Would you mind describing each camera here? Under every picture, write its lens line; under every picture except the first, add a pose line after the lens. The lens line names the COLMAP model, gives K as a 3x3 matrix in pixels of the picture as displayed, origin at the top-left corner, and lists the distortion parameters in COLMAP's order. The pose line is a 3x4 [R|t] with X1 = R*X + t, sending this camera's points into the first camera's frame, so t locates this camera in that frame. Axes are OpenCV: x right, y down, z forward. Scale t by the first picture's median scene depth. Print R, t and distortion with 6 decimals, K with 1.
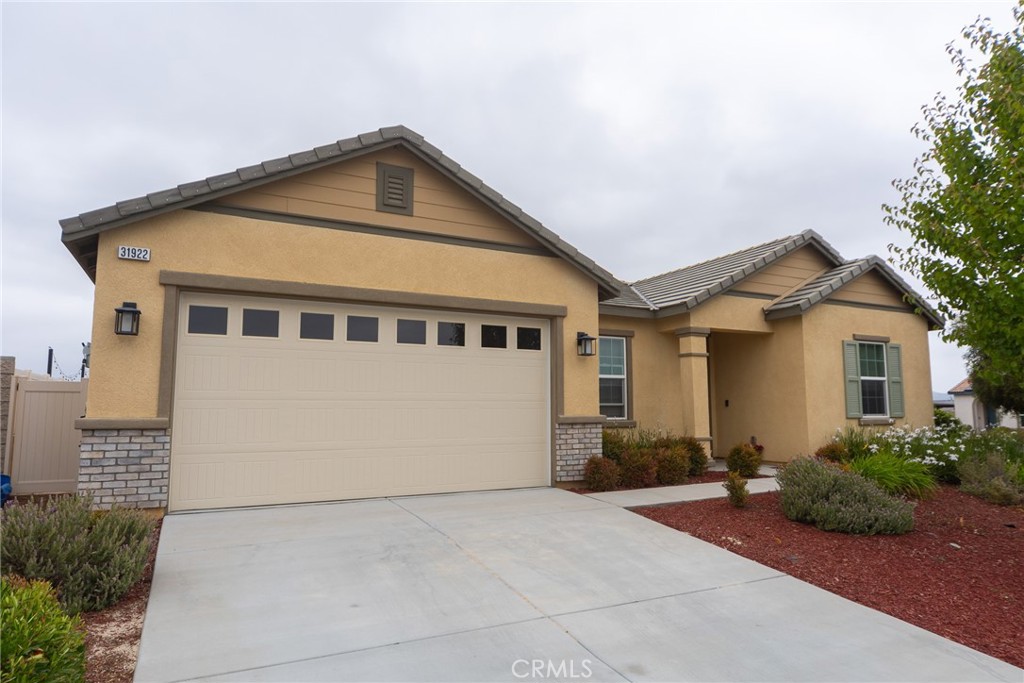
lens RADIAL K [[648.7, 0, 512.0], [0, 648.7, 341.5], [0, 0, 1]] dist [0.001598, 0.000695]
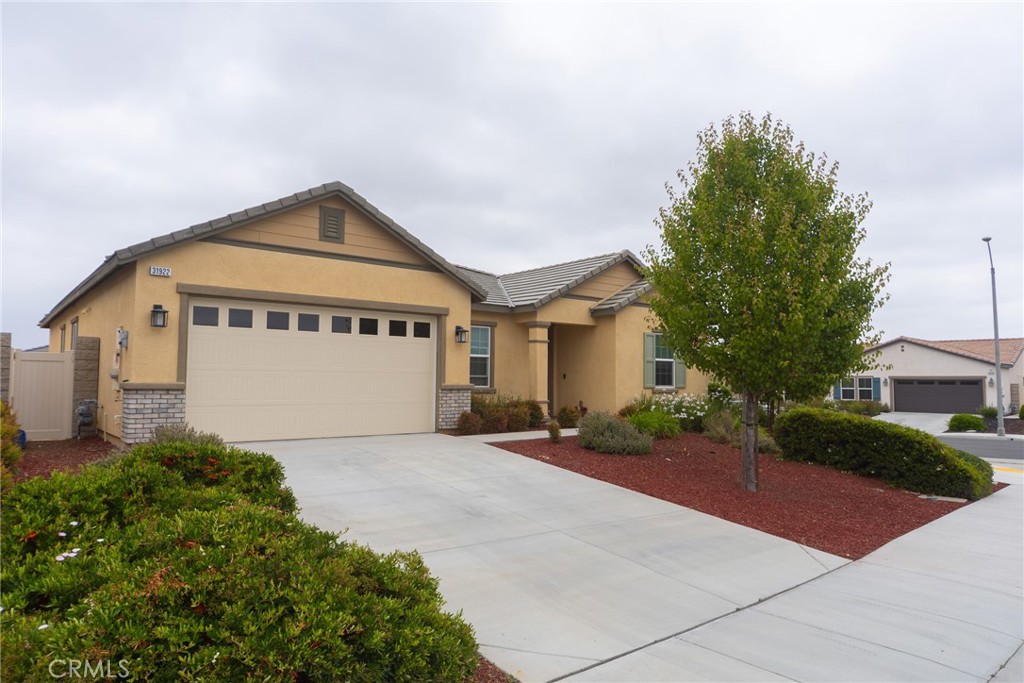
lens RADIAL K [[654.4, 0, 512.0], [0, 654.4, 341.5], [0, 0, 1]] dist [0.000930, -0.000321]
pose [[0.980241, 0.022990, 0.196464, -0.061284], [-0.032205, 0.998520, 0.043835, -0.047953], [-0.195166, -0.049296, 0.979531, -0.444233]]
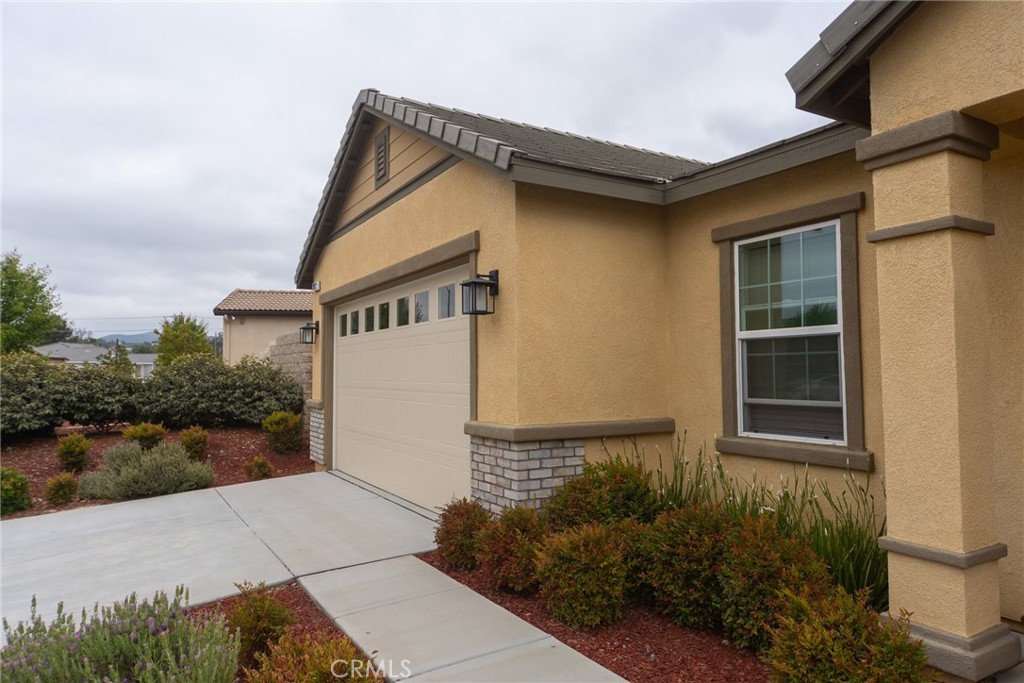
lens RADIAL K [[654.4, 0, 512.0], [0, 654.4, 341.5], [0, 0, 1]] dist [0.000930, -0.000321]
pose [[0.046075, -0.043680, -0.997983, 0.669099], [0.114146, 0.992730, -0.038181, 0.068920], [0.992395, -0.112157, 0.050726, 1.007835]]
